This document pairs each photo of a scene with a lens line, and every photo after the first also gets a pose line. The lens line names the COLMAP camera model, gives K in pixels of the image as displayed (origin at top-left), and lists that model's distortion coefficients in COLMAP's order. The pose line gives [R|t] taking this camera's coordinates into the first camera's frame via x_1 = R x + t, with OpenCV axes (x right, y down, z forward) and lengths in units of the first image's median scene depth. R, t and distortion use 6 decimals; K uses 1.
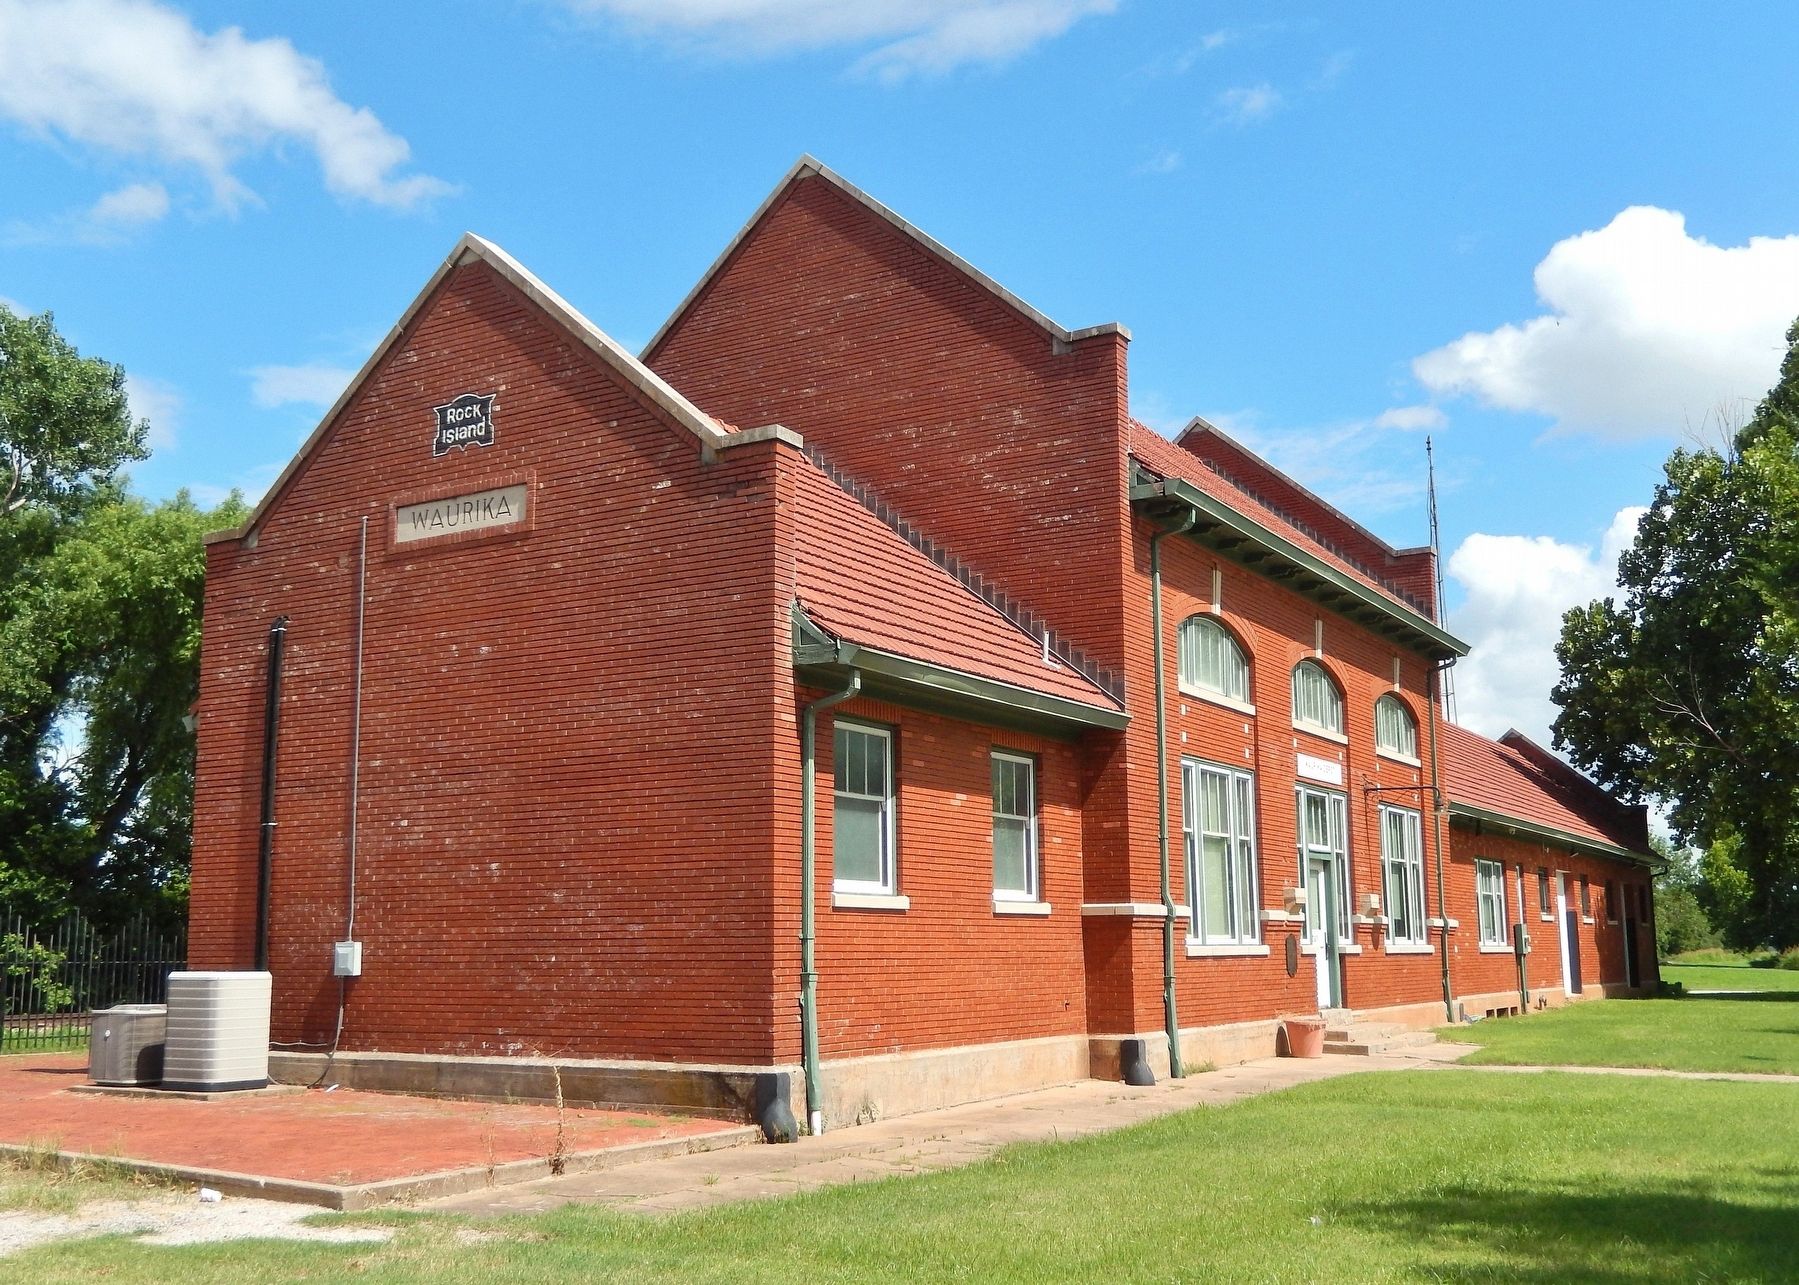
lens RADIAL K [[1782.2, 0, 897.2], [0, 1782.2, 646.8], [0, 0, 1]] dist [-0.001714, 0.000000]
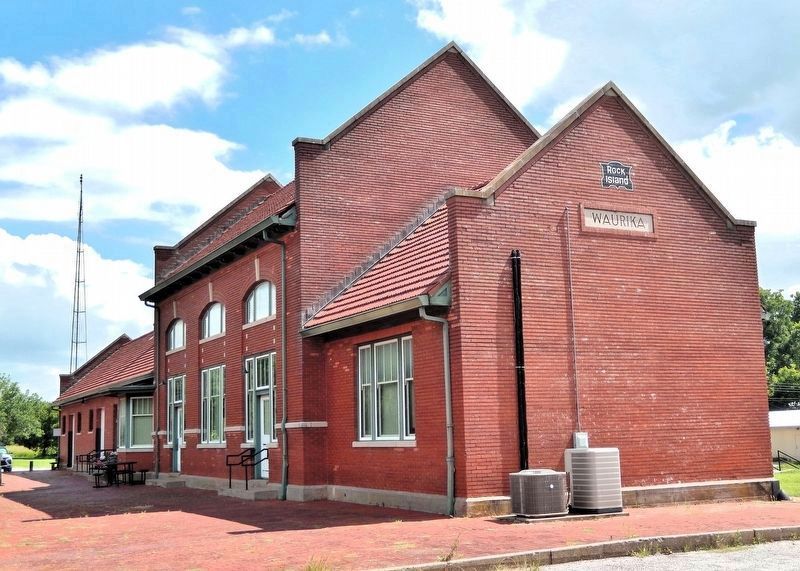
lens RADIAL K [[957.2, 0, 400.1], [0, 957.2, 284.6], [0, 0, 1]] dist [-0.016281, 0.000000]
pose [[0.523048, 0.125999, 0.842938, -1.317669], [-0.118630, 0.990148, -0.074393, 0.110899], [-0.844007, -0.061086, 0.532842, 0.643848]]
